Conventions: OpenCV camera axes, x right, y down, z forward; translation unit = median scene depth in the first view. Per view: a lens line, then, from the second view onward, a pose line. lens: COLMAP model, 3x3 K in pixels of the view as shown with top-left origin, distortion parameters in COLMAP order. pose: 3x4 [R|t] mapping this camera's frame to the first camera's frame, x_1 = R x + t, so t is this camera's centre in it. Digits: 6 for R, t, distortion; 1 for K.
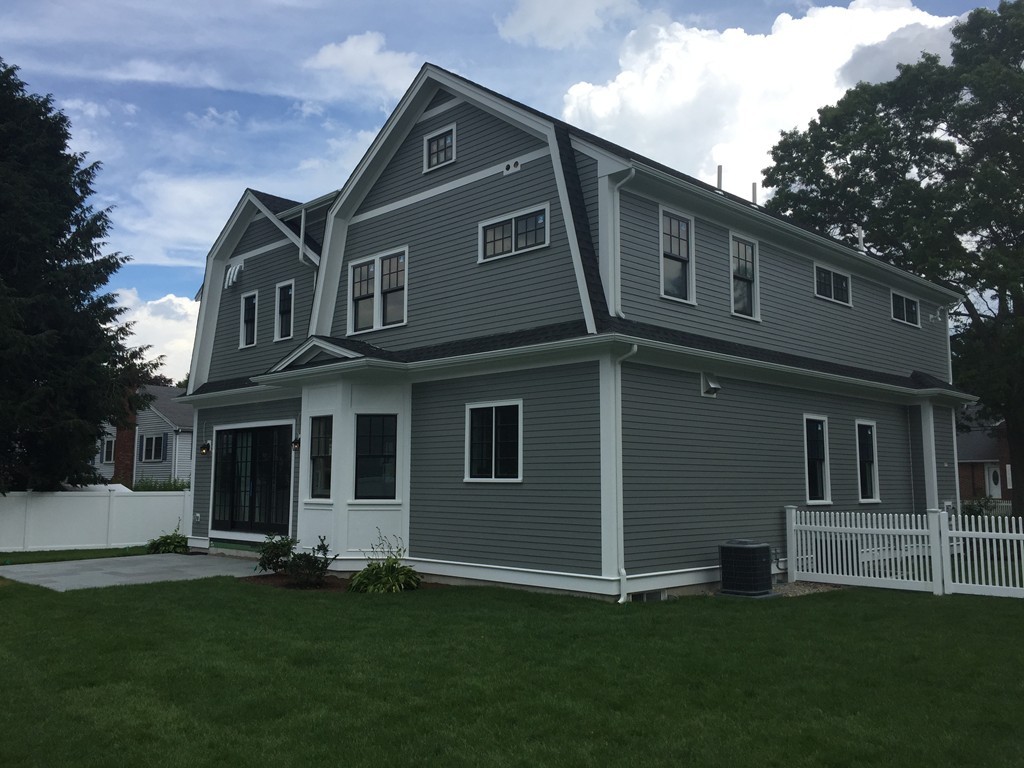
lens RADIAL K [[883.2, 0, 515.3], [0, 883.2, 384.7], [0, 0, 1]] dist [0.065230, -0.028332]
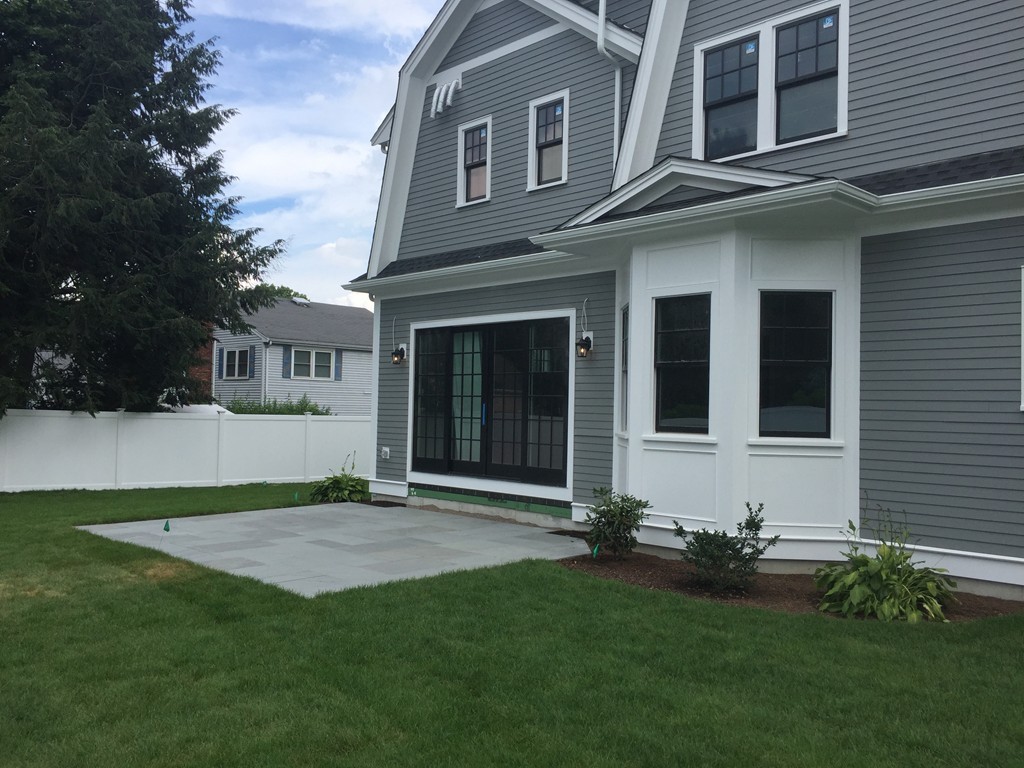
lens RADIAL K [[883.2, 0, 506.6], [0, 883.2, 377.9], [0, 0, 1]] dist [0.065230, -0.028332]
pose [[0.999710, 0.016159, -0.017858, -0.255990], [-0.014837, 0.997306, 0.071842, 0.039099], [0.018971, -0.071557, 0.997256, 0.317629]]
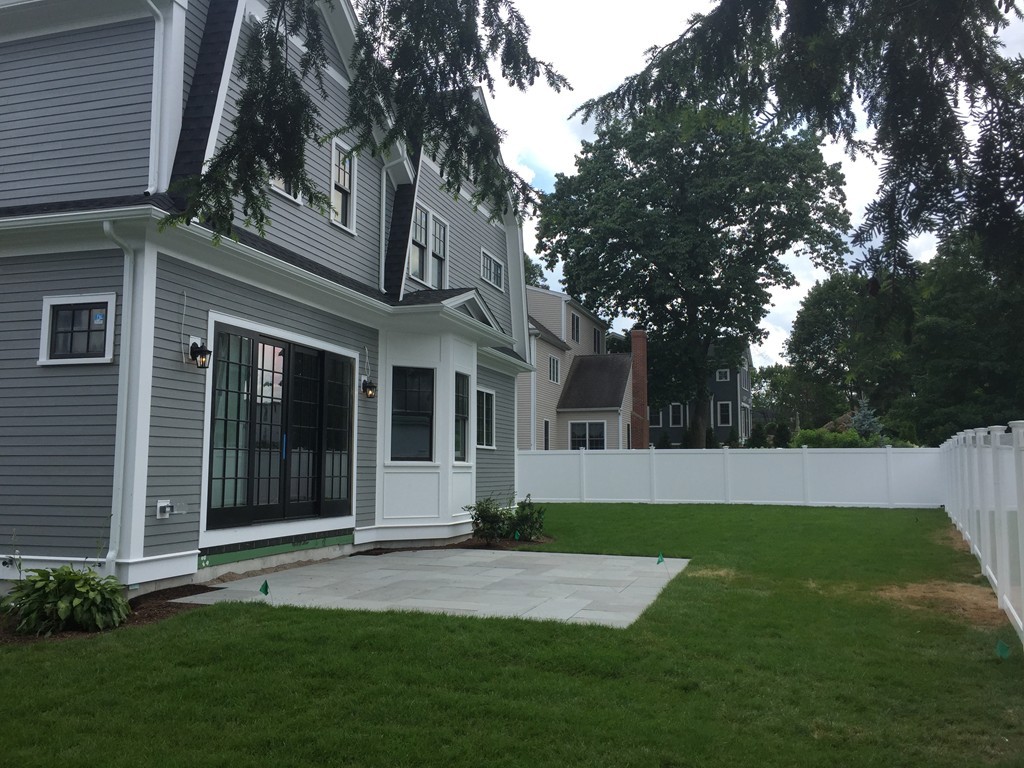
lens RADIAL K [[883.2, 0, 508.6], [0, 883.2, 385.4], [0, 0, 1]] dist [0.065230, -0.028332]
pose [[-0.460187, 0.080392, 0.884175, -0.834935], [-0.097872, 0.985229, -0.140520, 0.137652], [-0.882411, -0.151201, -0.445521, 1.080549]]
